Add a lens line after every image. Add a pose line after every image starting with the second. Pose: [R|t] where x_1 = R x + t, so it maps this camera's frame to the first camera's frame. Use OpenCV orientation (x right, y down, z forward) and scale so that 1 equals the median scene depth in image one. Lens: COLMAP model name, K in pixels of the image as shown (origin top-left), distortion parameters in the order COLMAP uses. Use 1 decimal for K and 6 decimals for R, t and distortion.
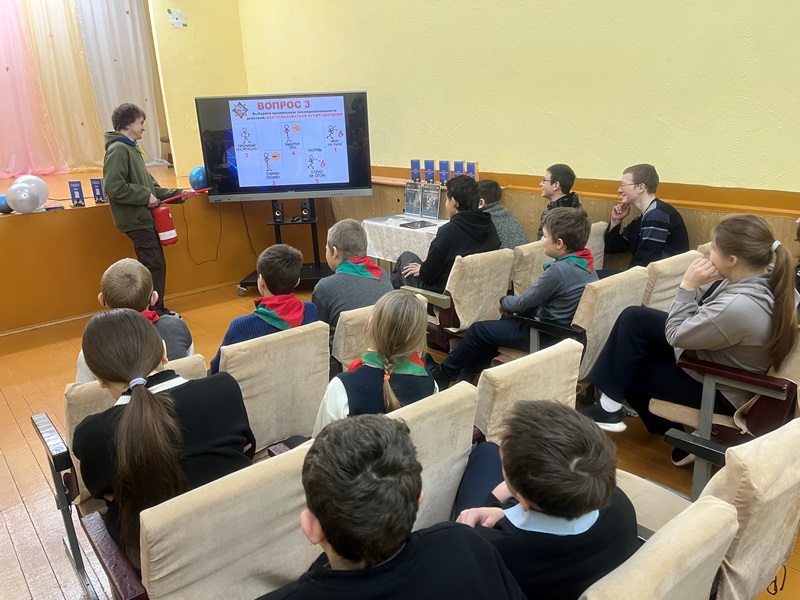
lens RADIAL K [[603.0, 0, 398.6], [0, 603.0, 304.7], [0, 0, 1]] dist [0.065220, -0.096857]
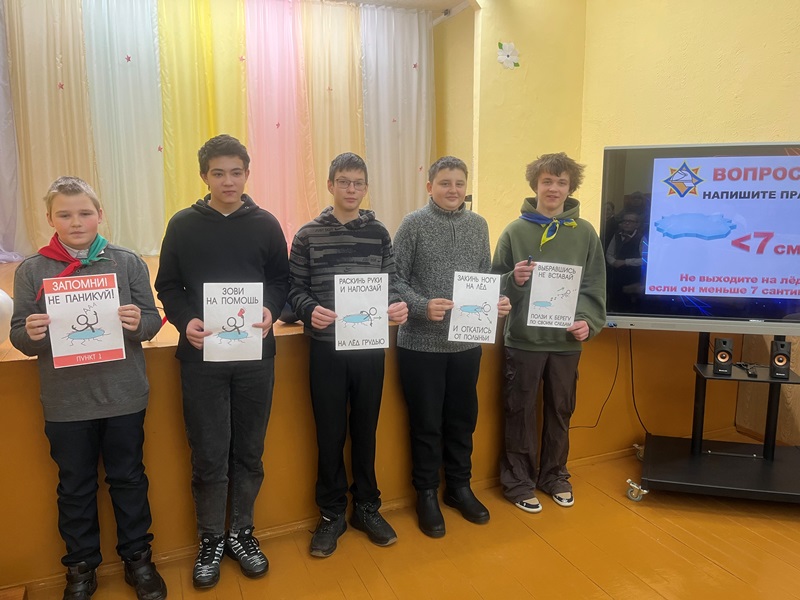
lens RADIAL K [[603.0, 0, 402.4], [0, 603.0, 294.6], [0, 0, 1]] dist [0.065220, -0.096857]
pose [[0.956362, 0.081107, -0.280702, -0.339767], [-0.120550, 0.984652, -0.126210, -0.109042], [0.266158, 0.154541, 0.951461, 0.424906]]
